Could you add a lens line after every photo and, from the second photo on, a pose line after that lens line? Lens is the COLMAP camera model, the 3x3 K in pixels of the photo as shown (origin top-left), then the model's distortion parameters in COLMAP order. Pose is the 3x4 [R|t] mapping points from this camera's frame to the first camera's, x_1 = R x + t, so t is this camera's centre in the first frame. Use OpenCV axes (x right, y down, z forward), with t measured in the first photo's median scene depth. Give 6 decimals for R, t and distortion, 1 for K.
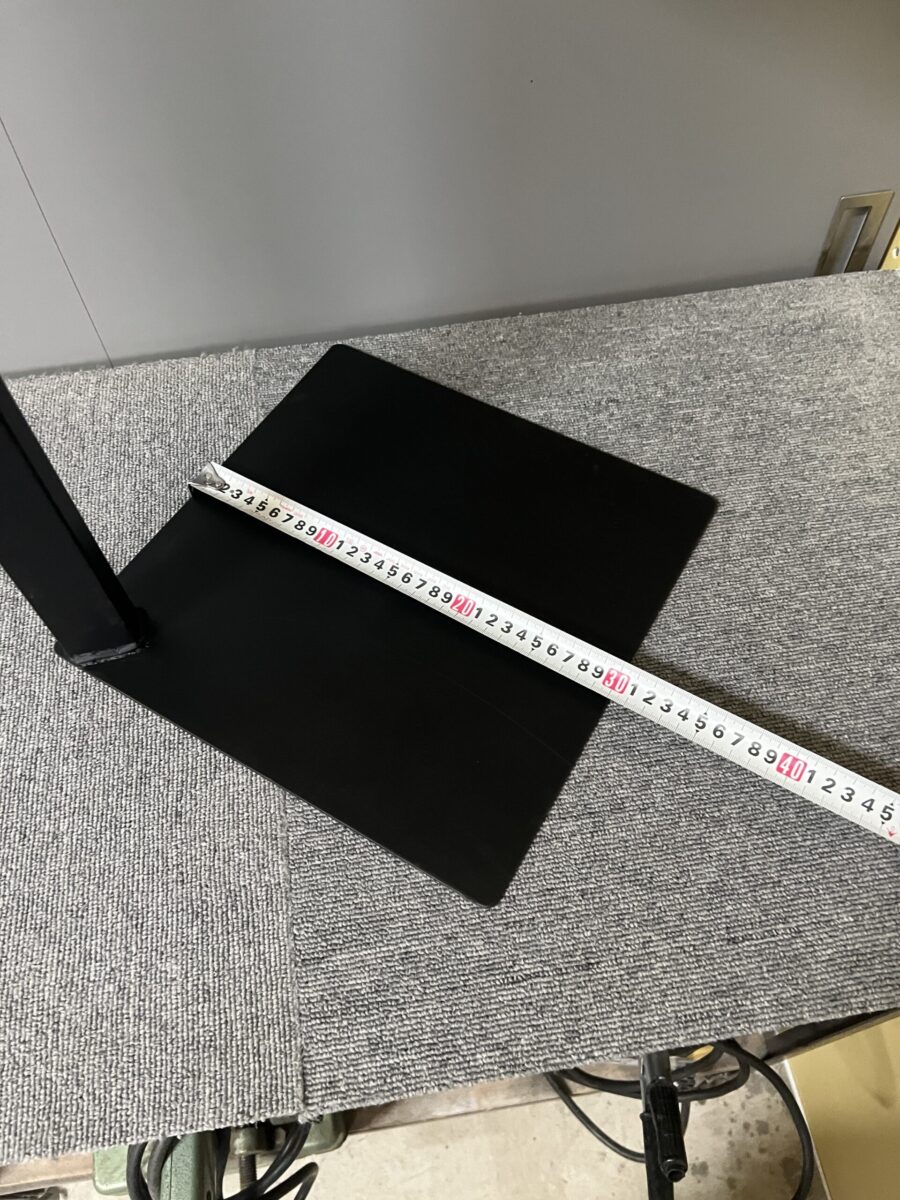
lens RADIAL K [[906.1, 0, 451.1], [0, 906.1, 594.5], [0, 0, 1]] dist [0.029921, -0.033221]
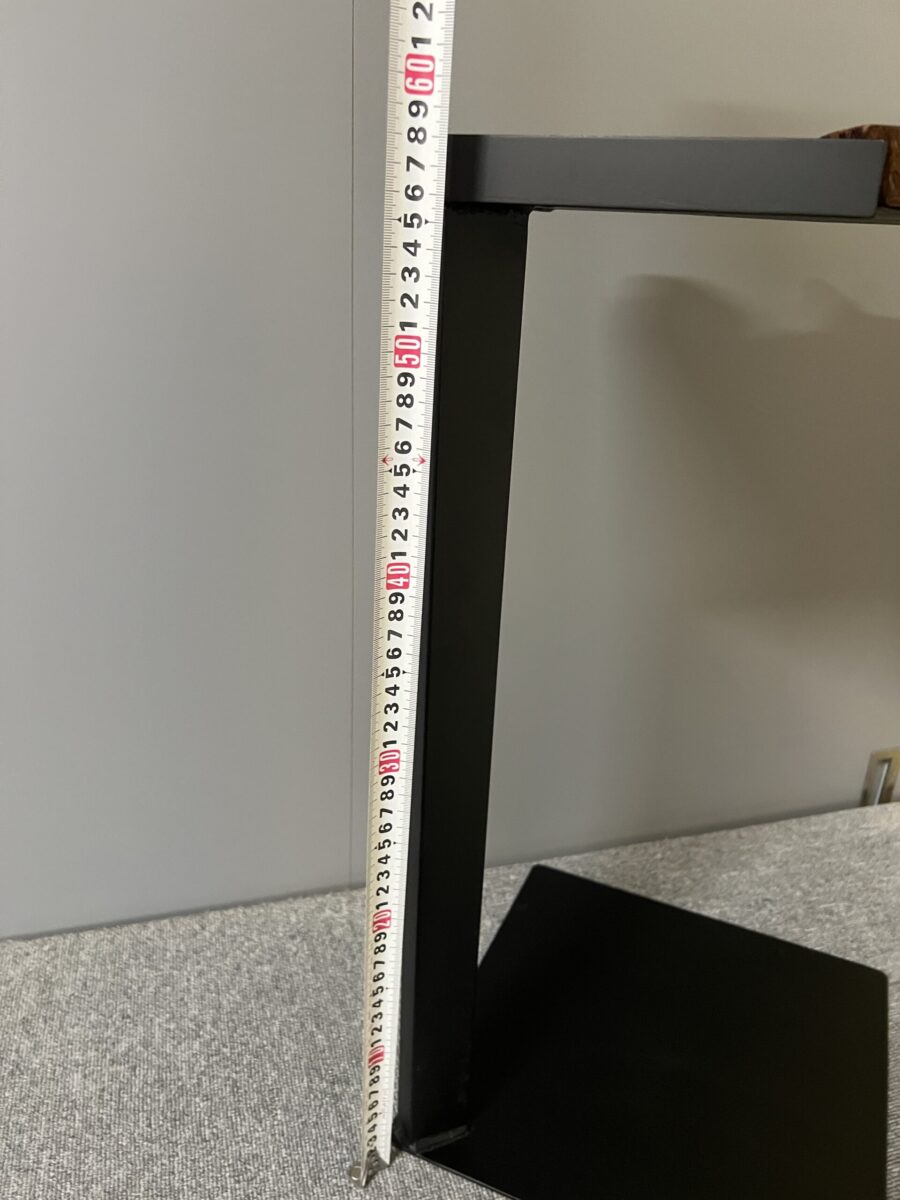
lens RADIAL K [[908.2, 0, 465.3], [0, 908.2, 597.2], [0, 0, 1]] dist [0.000521, -0.001866]
pose [[0.989064, 0.013398, 0.146875, -0.436925], [0.071971, 0.825395, -0.559949, 0.119258], [-0.128732, 0.564397, 0.815404, -0.222341]]
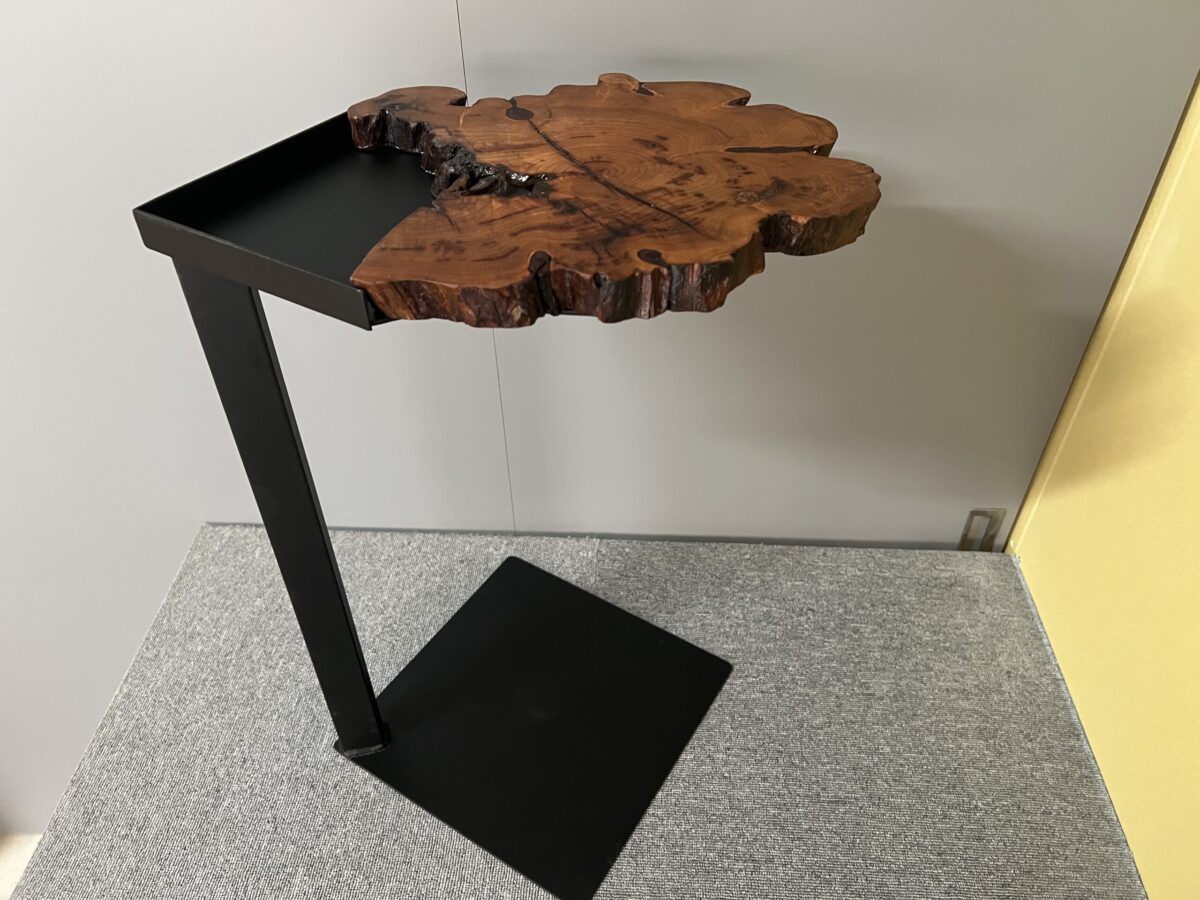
lens RADIAL K [[893.7, 0, 601.2], [0, 893.7, 448.1], [0, 0, 1]] dist [0.047366, -0.061632]
pose [[0.977421, 0.146917, -0.151868, 0.013202], [-0.183224, 0.947286, -0.262826, 0.002785], [0.105249, 0.284717, 0.952816, -0.658419]]
